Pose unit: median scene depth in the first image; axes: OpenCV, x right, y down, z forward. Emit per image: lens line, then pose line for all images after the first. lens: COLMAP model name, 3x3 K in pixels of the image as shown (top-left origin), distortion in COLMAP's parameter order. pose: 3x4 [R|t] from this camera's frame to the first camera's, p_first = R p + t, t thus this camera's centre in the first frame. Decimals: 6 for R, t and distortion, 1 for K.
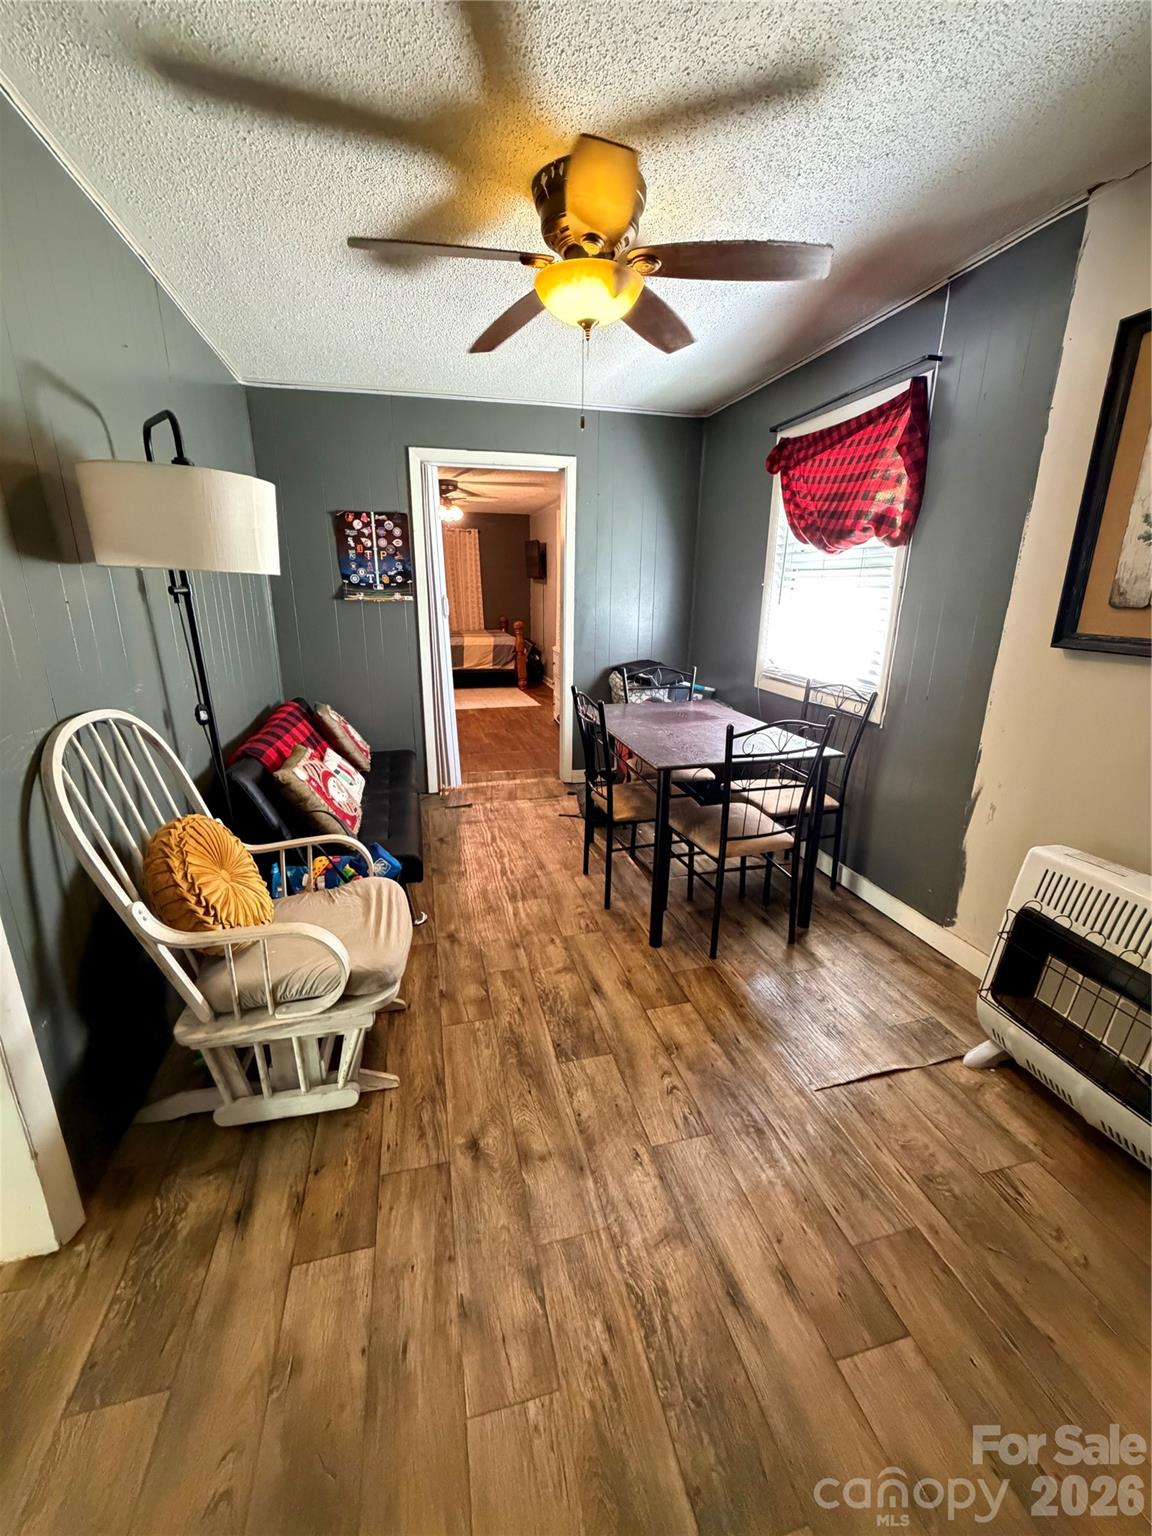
lens RADIAL K [[611.8, 0, 574.5], [0, 611.8, 766.6], [0, 0, 1]] dist [0.000847, -0.000296]
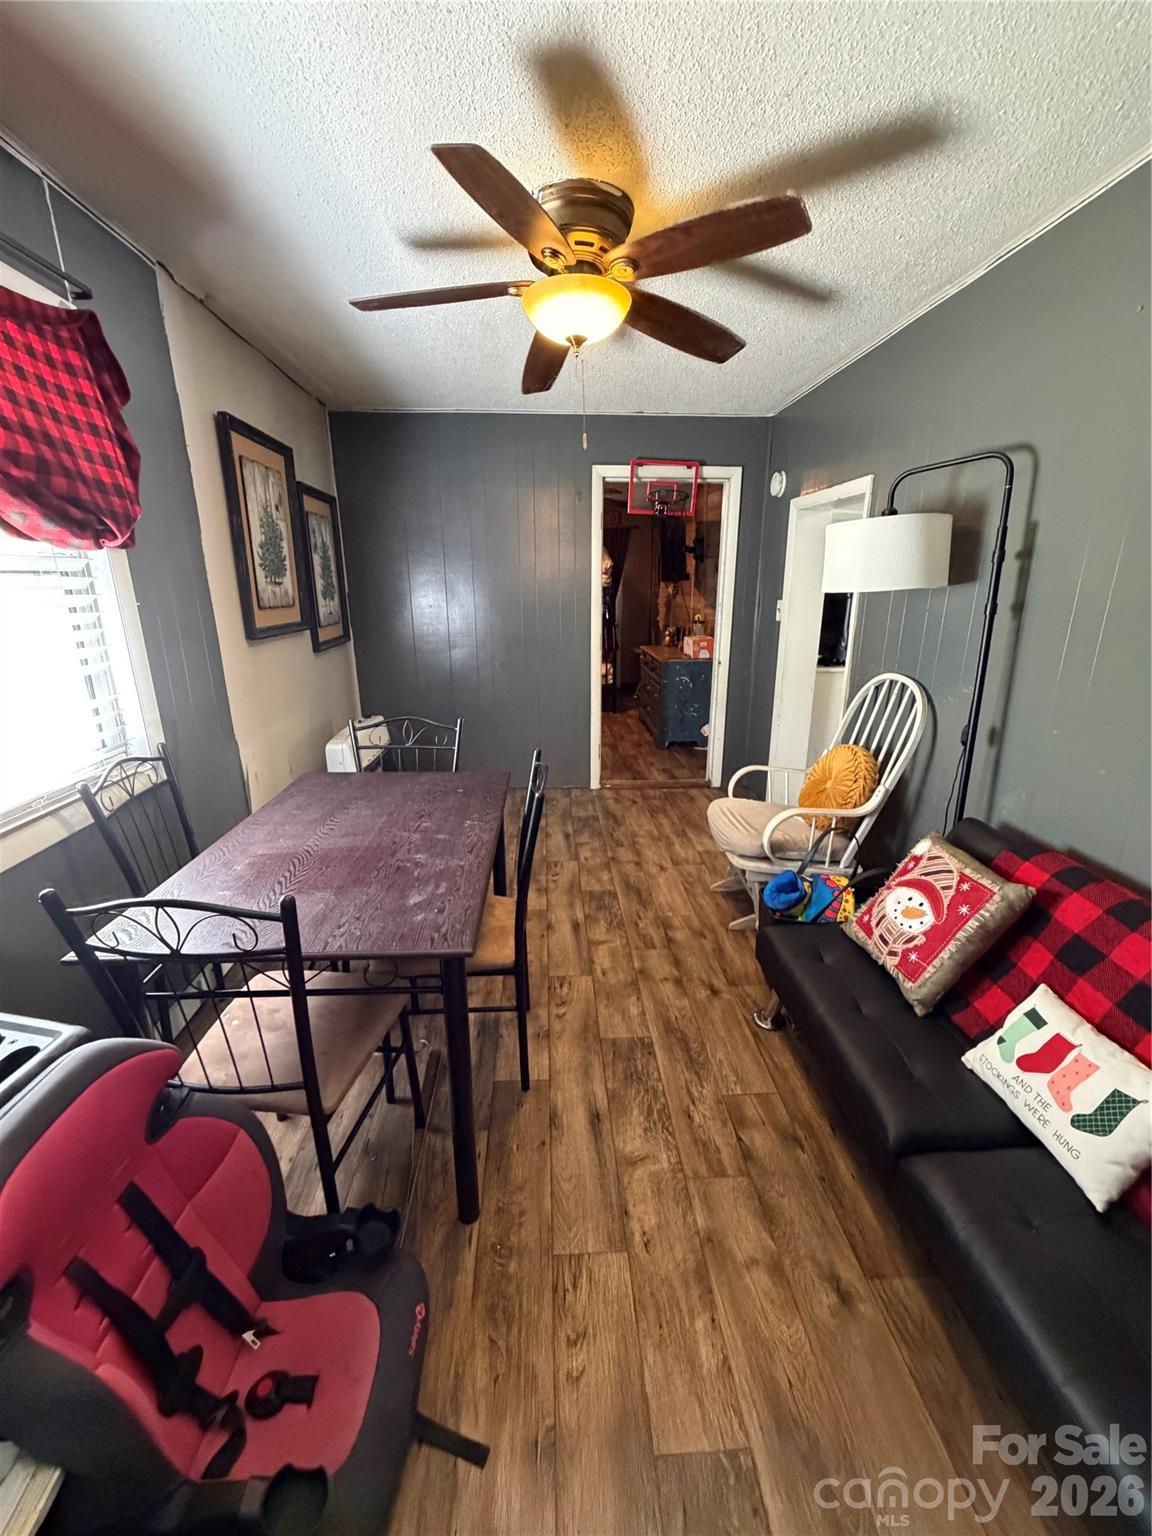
lens RADIAL K [[611.8, 0, 574.5], [0, 611.8, 766.6], [0, 0, 1]] dist [0.000847, -0.000296]
pose [[-0.980541, -0.059633, 0.187039, -0.072621], [0.051163, 0.842199, 0.536734, -0.554706], [-0.189532, 0.535859, -0.822759, 1.780647]]
